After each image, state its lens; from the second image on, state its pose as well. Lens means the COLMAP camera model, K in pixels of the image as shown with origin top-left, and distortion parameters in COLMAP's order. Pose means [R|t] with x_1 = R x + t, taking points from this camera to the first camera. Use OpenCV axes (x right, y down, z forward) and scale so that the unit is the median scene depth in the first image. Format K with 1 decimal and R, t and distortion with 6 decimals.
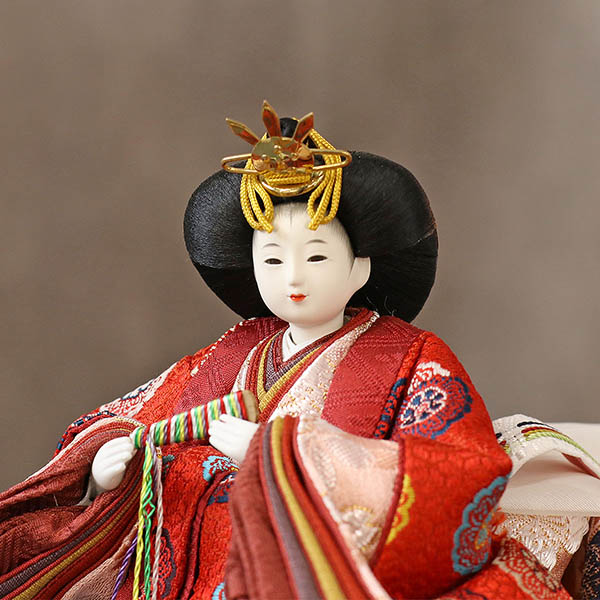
lens RADIAL K [[3346.2, 0, 300.0], [0, 3346.2, 300.0], [0, 0, 1]] dist [-0.046204, -4.125664]
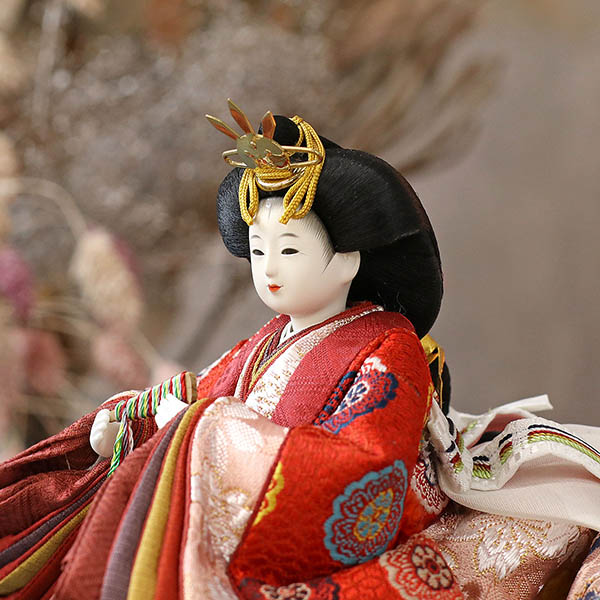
lens RADIAL K [[3346.2, 0, 300.0], [0, 3346.2, 300.0], [0, 0, 1]] dist [-0.046204, -4.125664]
pose [[0.875853, 0.053602, -0.479592, 0.519146], [-0.051061, 0.998527, 0.018351, -0.016897], [0.479869, 0.008415, 0.877300, 0.089818]]
